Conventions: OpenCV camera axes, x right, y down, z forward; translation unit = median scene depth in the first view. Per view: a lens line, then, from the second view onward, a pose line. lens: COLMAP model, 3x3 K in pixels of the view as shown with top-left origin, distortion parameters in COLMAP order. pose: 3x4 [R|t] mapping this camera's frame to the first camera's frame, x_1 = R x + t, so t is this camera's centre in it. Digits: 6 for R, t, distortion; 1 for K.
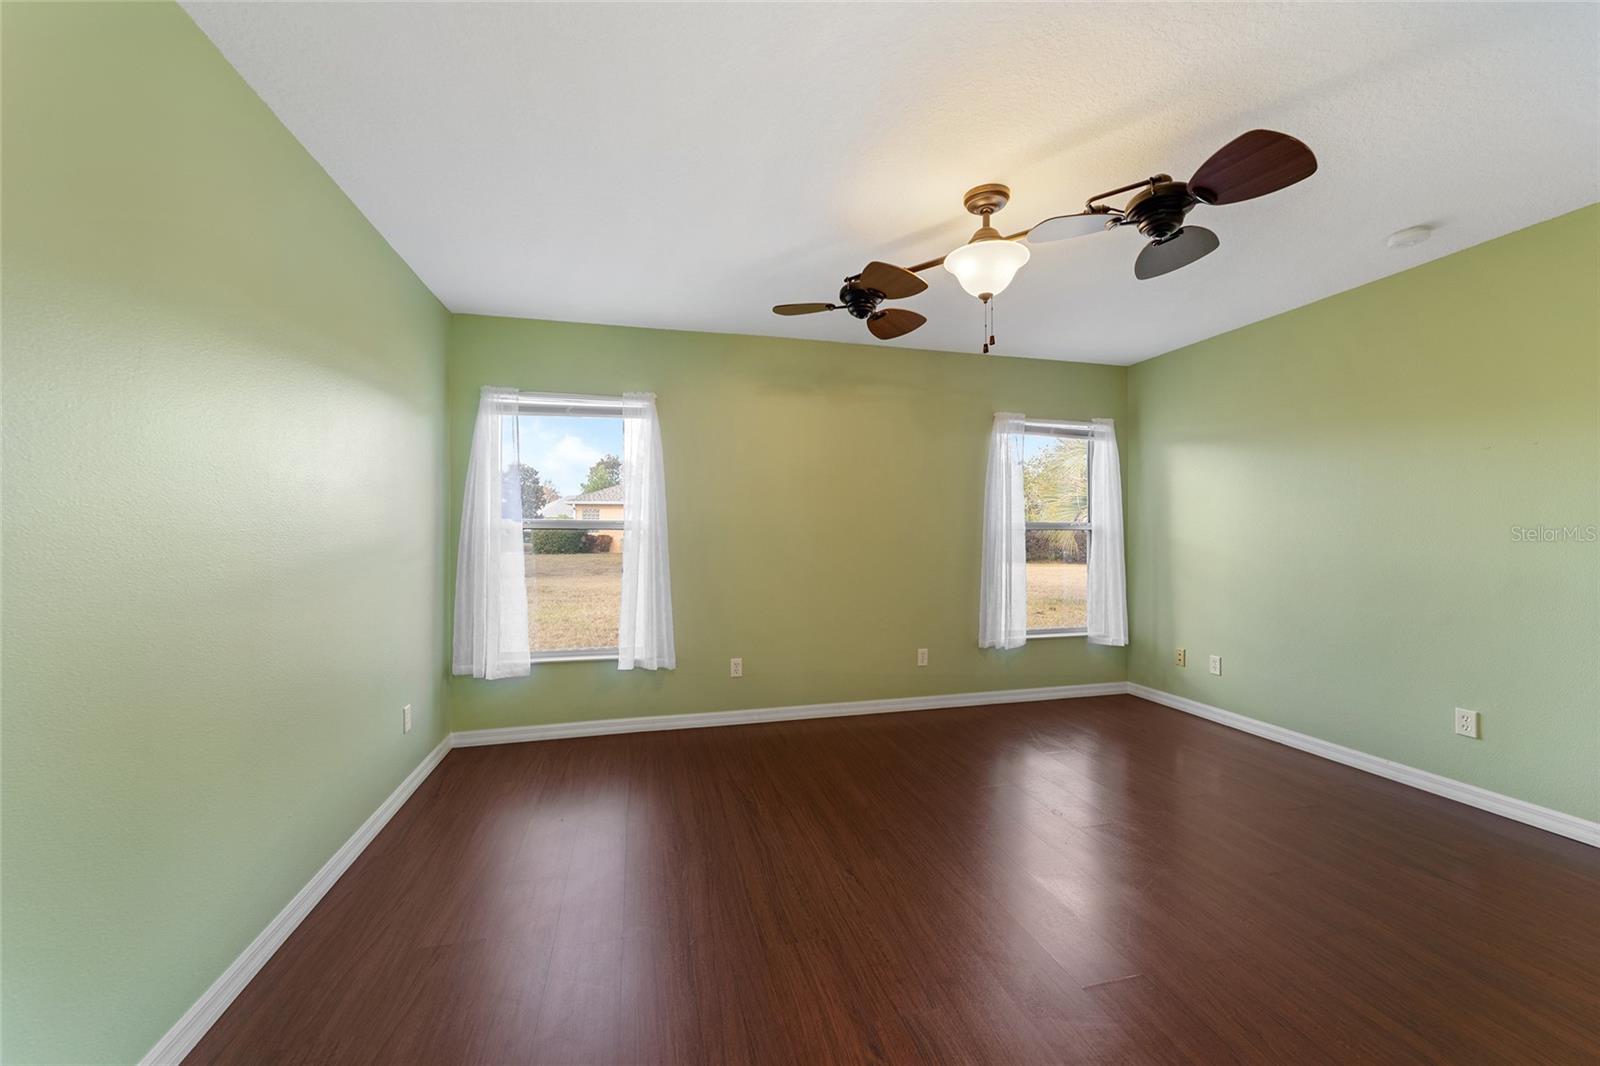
lens RADIAL K [[608.9, 0, 797.5], [0, 608.9, 528.9], [0, 0, 1]] dist [-0.002399, 0.000595]
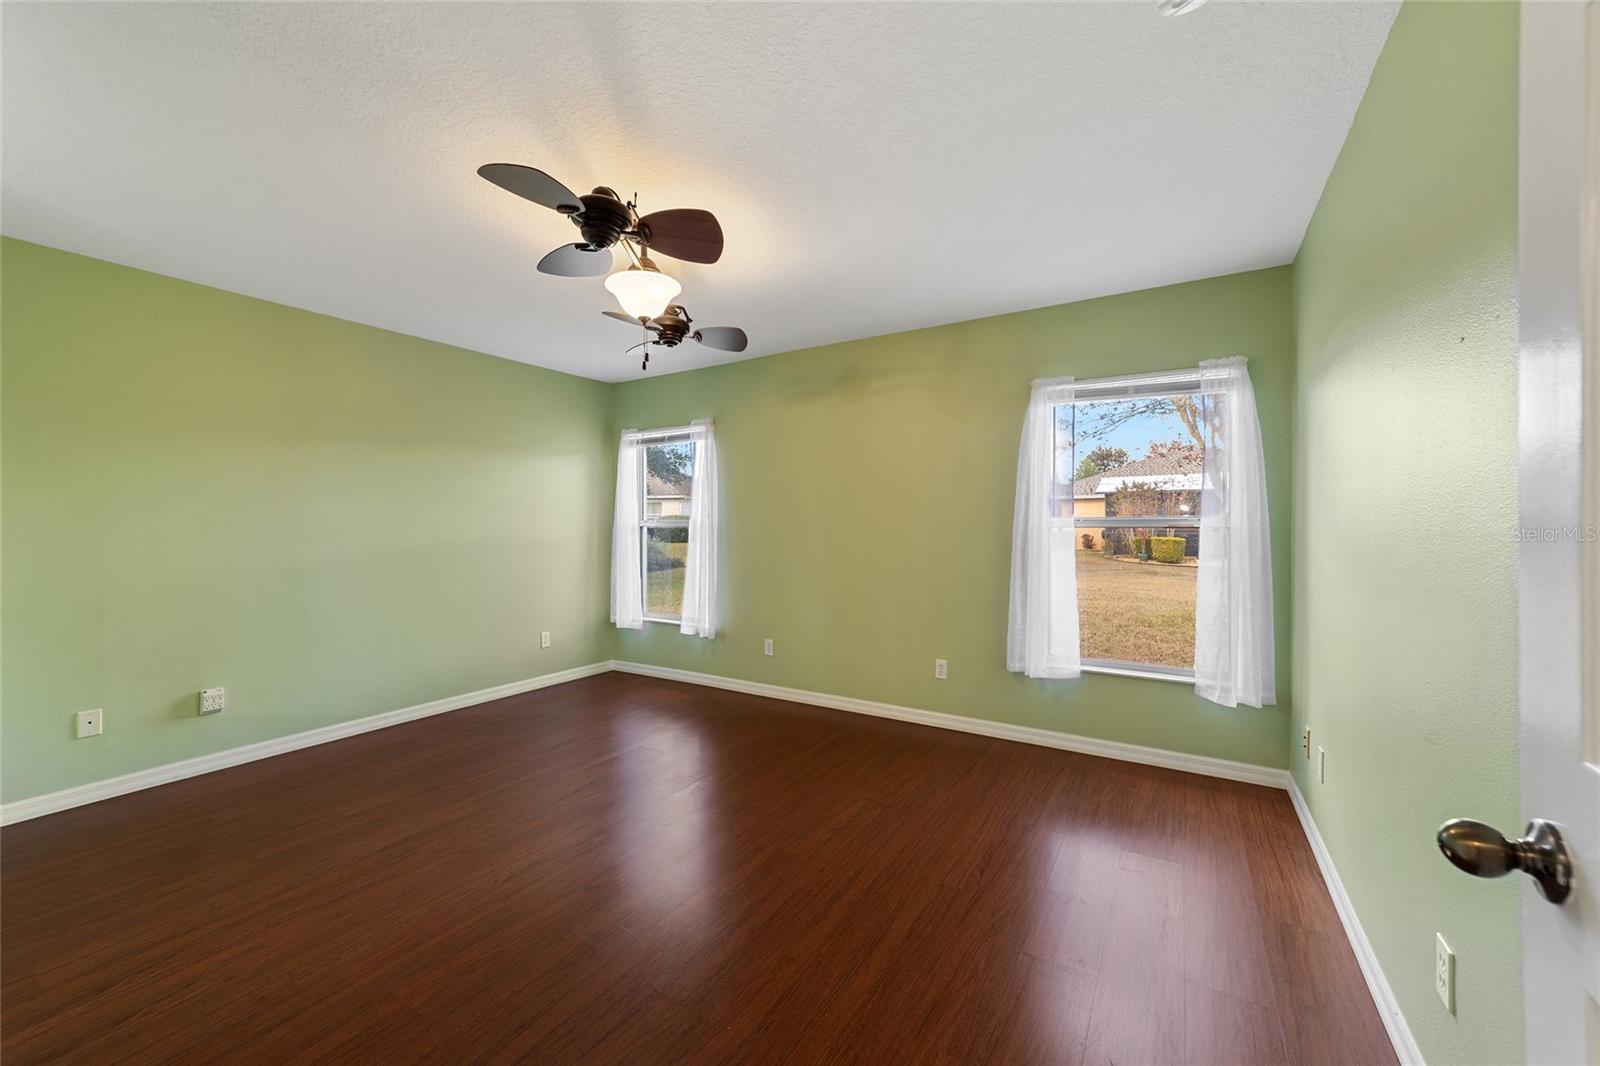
lens RADIAL K [[608.9, 0, 797.5], [0, 608.9, 528.9], [0, 0, 1]] dist [-0.002399, 0.000595]
pose [[0.695830, 0.004278, -0.718194, 0.797903], [0.001878, 0.999968, 0.007776, -0.003839], [0.718204, -0.006760, 0.695799, 0.257579]]
